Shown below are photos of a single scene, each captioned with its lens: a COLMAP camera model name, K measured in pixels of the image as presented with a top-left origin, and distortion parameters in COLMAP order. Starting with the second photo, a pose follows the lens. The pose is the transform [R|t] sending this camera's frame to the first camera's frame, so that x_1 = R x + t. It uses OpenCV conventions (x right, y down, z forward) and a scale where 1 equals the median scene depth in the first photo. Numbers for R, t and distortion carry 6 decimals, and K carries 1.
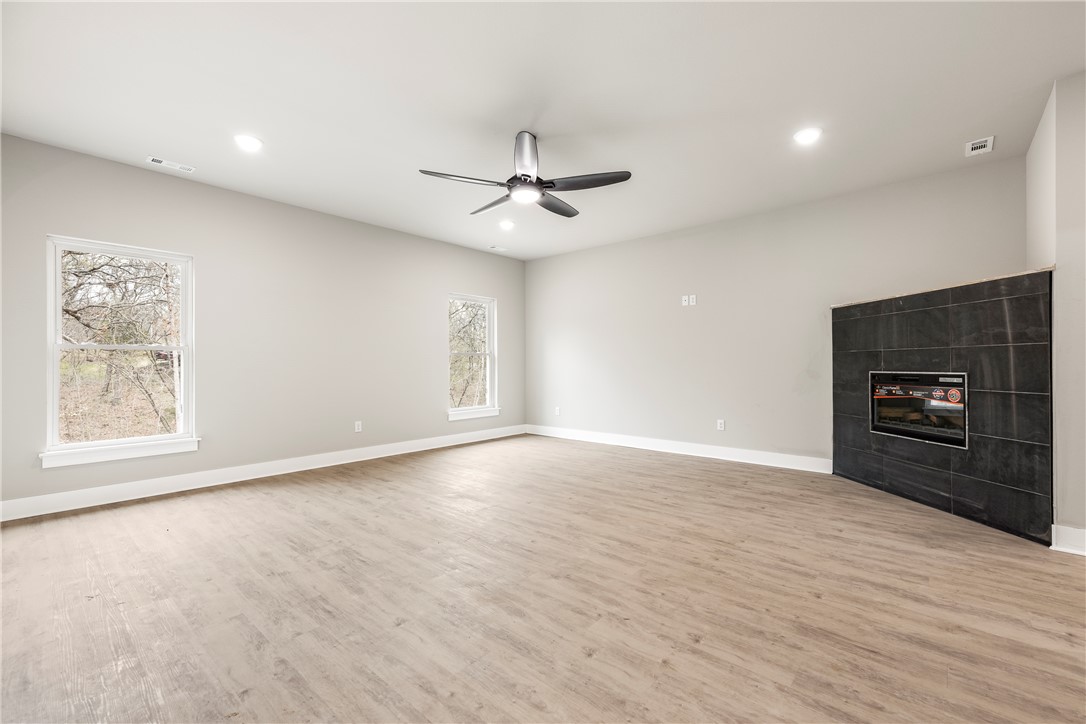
lens RADIAL K [[454.6, 0, 541.2], [0, 454.6, 362.6], [0, 0, 1]] dist [0.000568, 0.000038]
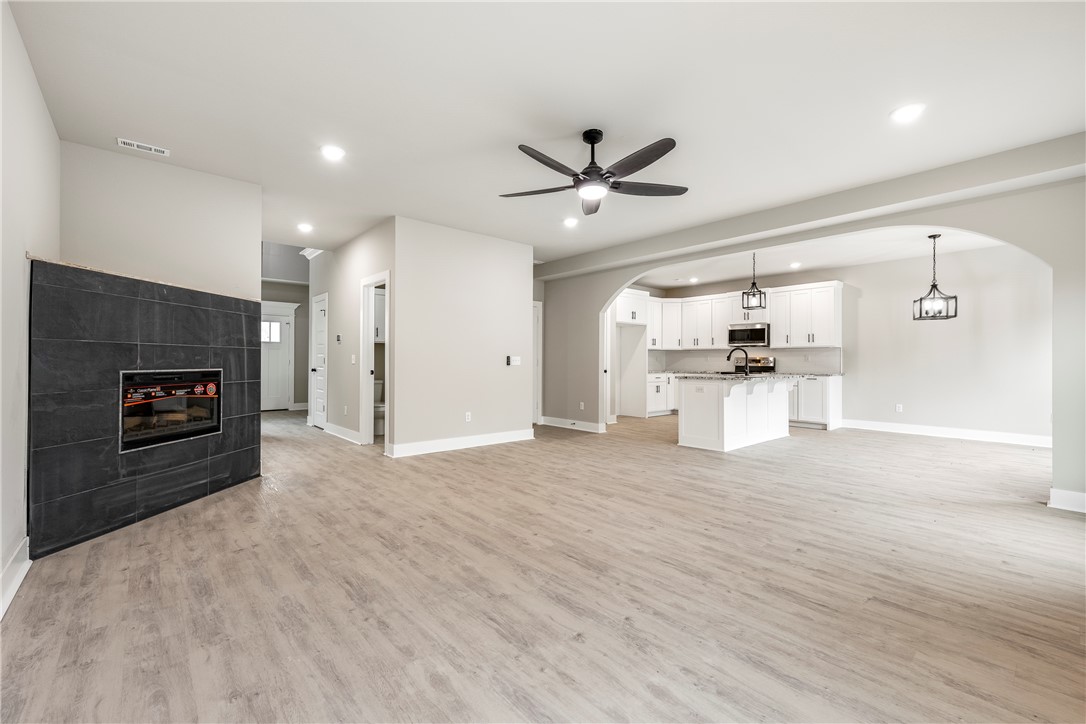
lens RADIAL K [[454.6, 0, 538.1], [0, 454.6, 361.4], [0, 0, 1]] dist [0.000568, 0.000038]
pose [[-0.990687, -0.001471, 0.136150, -0.048868], [-0.002354, 0.999977, -0.006329, 0.008192], [-0.136137, -0.006590, -0.990668, 1.909103]]
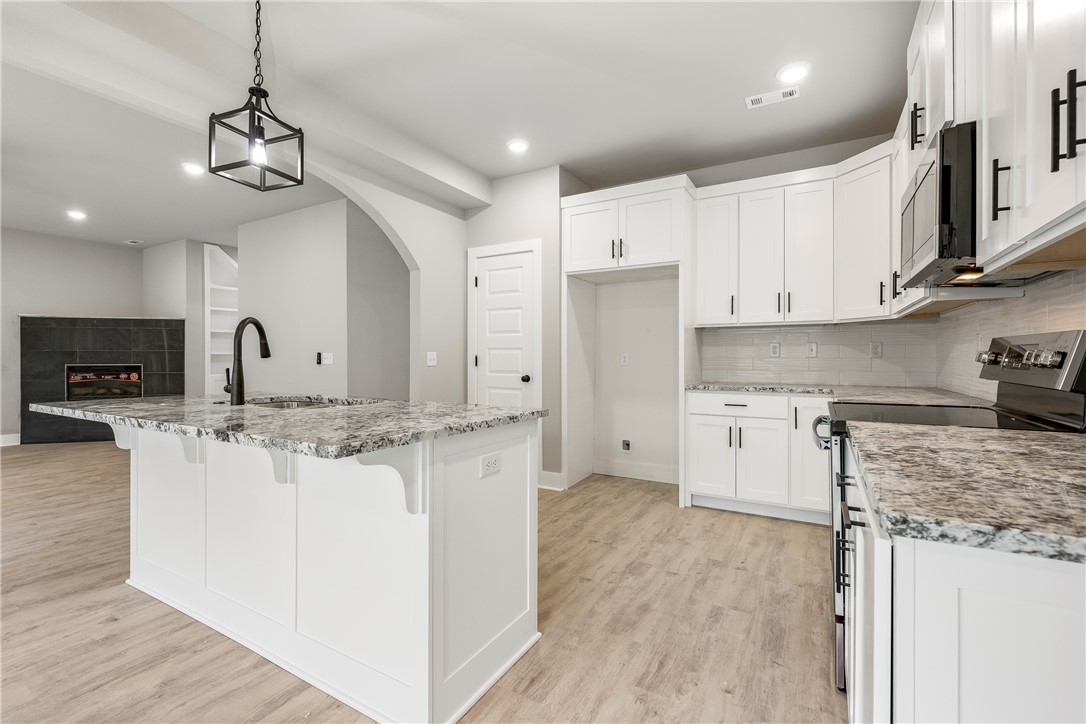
lens RADIAL K [[486.5, 0, 540.6], [0, 486.5, 360.2], [0, 0, 1]] dist [-0.001678, 0.000320]
pose [[-0.185248, -0.002396, 0.982689, -1.298716], [-0.005175, 0.999986, 0.001463, -0.006017], [-0.982678, -0.004815, -0.185258, -0.258941]]
